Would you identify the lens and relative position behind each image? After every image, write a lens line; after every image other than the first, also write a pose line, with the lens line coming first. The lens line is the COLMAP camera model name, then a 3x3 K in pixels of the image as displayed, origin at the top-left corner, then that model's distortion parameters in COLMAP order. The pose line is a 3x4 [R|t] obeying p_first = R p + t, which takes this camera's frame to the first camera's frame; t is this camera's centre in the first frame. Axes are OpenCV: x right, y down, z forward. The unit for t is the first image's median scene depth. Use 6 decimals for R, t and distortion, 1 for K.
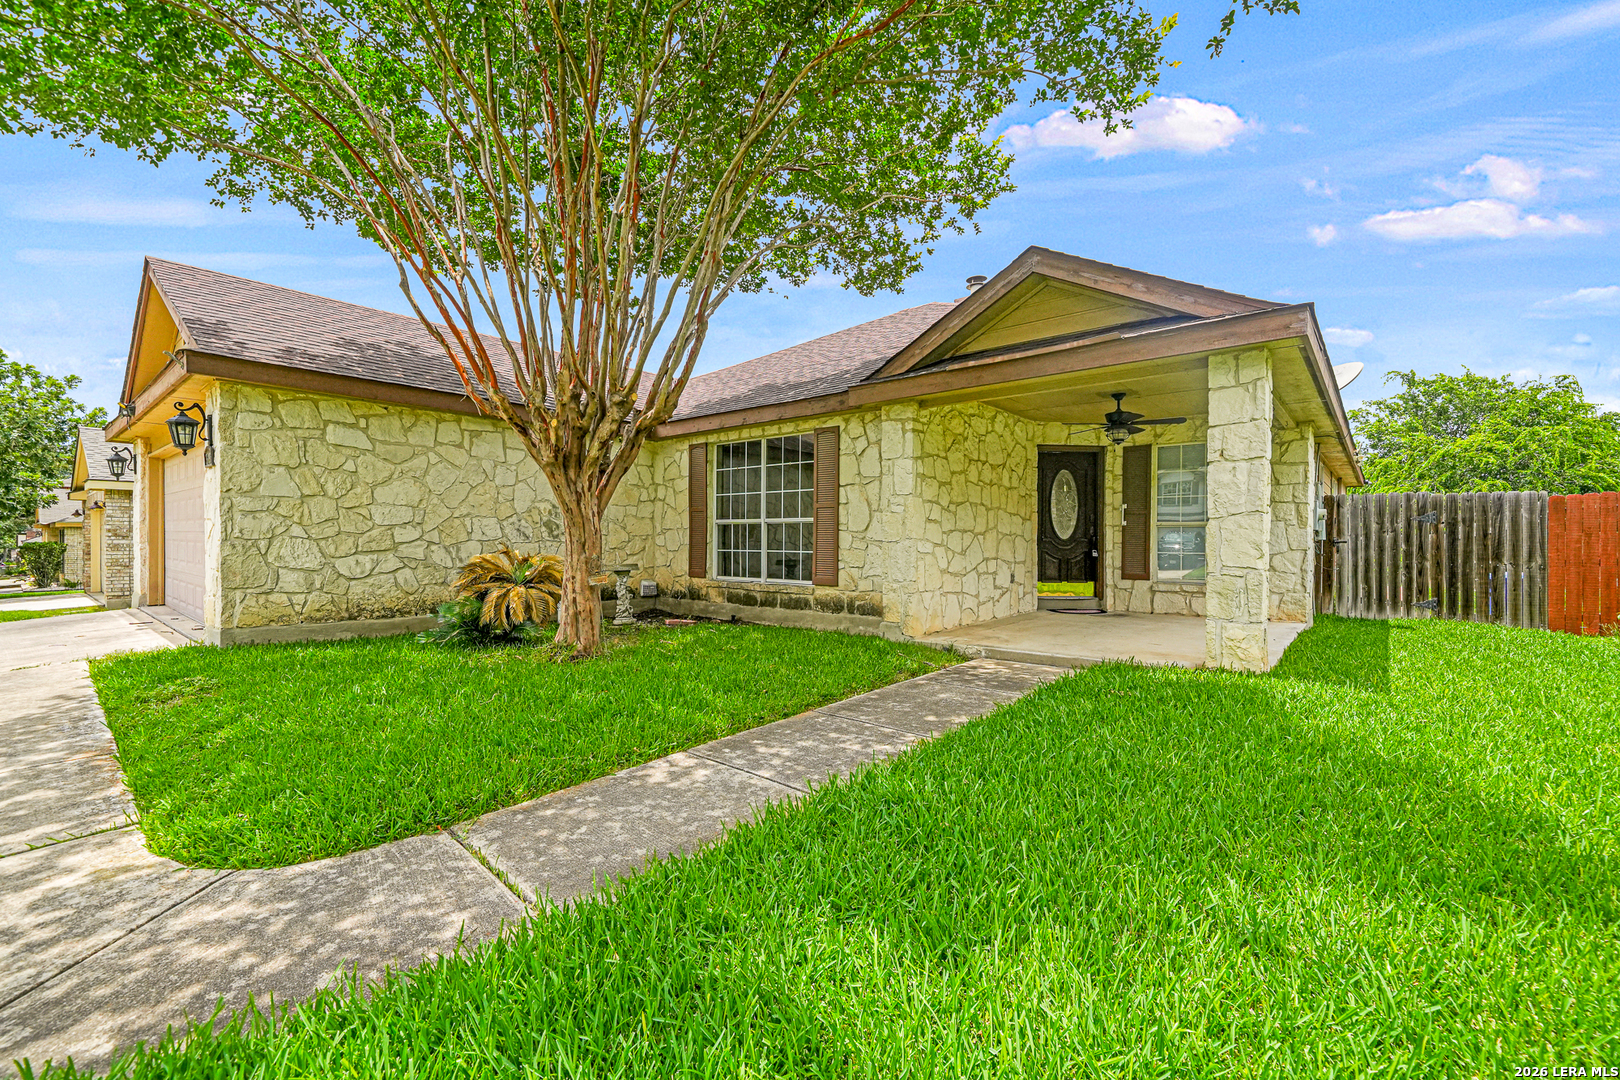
lens RADIAL K [[679.8, 0, 810.0], [0, 679.8, 540.0], [0, 0, 1]] dist [0.000649, 0.000429]
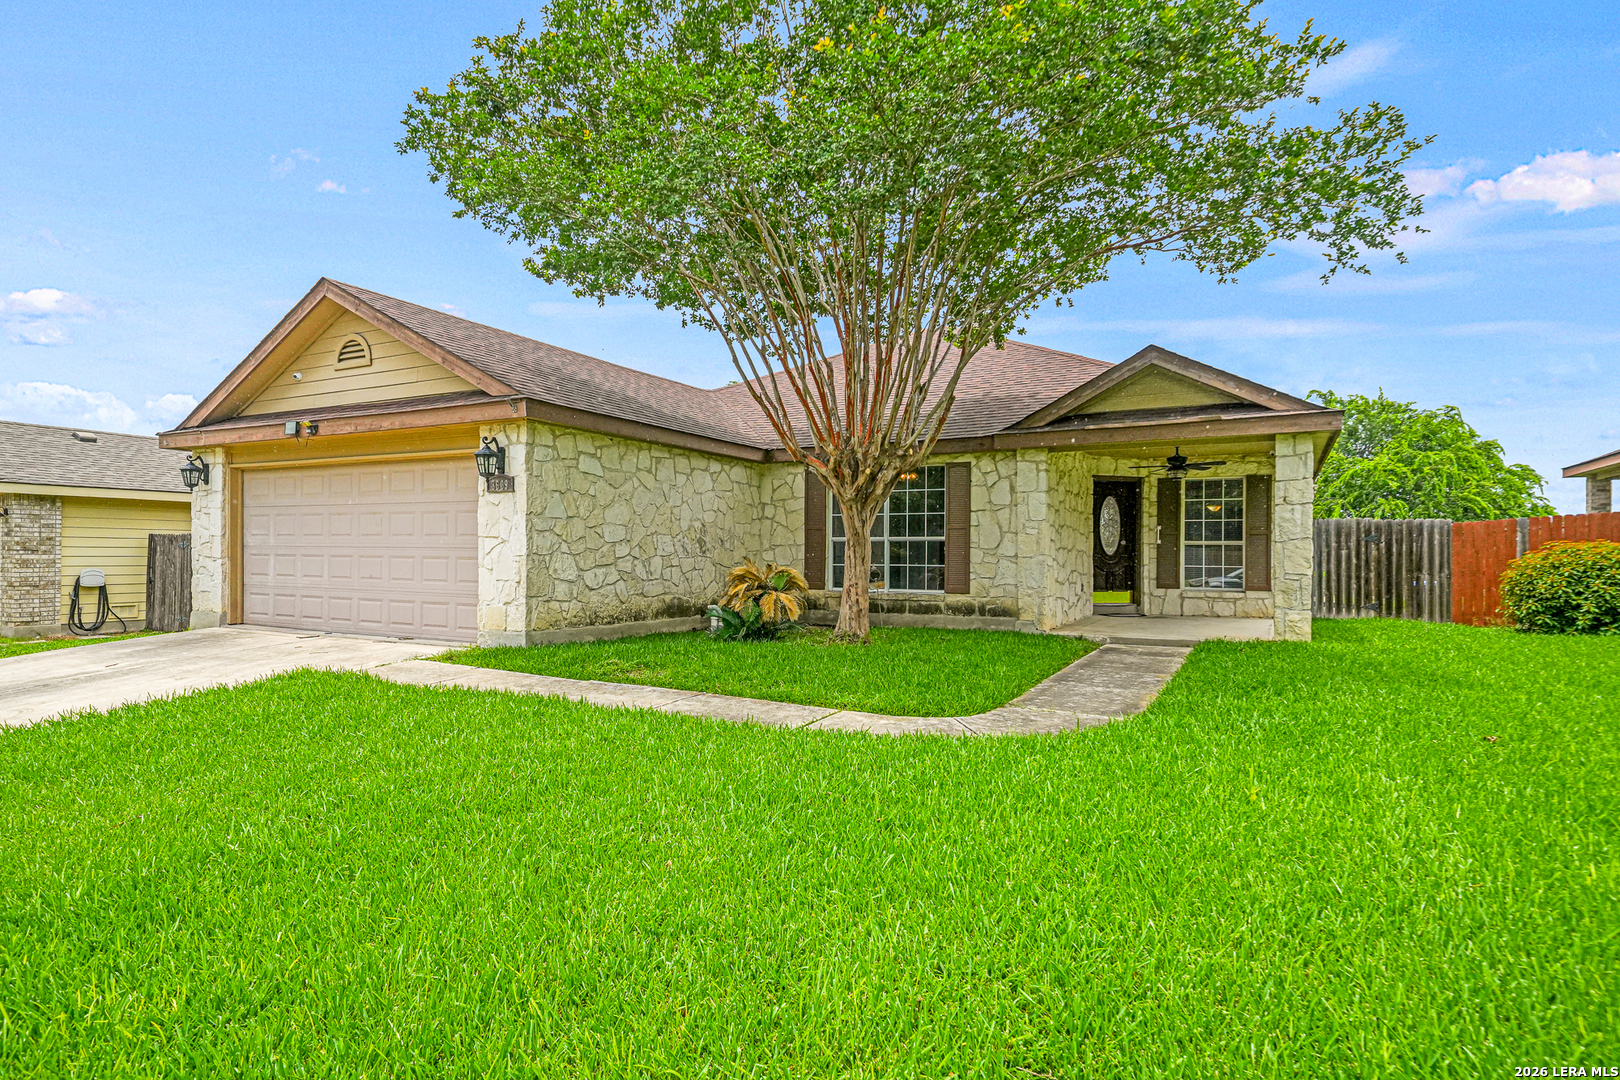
lens RADIAL K [[865.9, 0, 809.6], [0, 865.9, 550.7], [0, 0, 1]] dist [0.021017, -0.000366]
pose [[0.977229, 0.001828, 0.212181, -0.501792], [-0.000910, 0.999990, -0.004424, -0.001511], [-0.212187, 0.004130, 0.977220, -0.402244]]
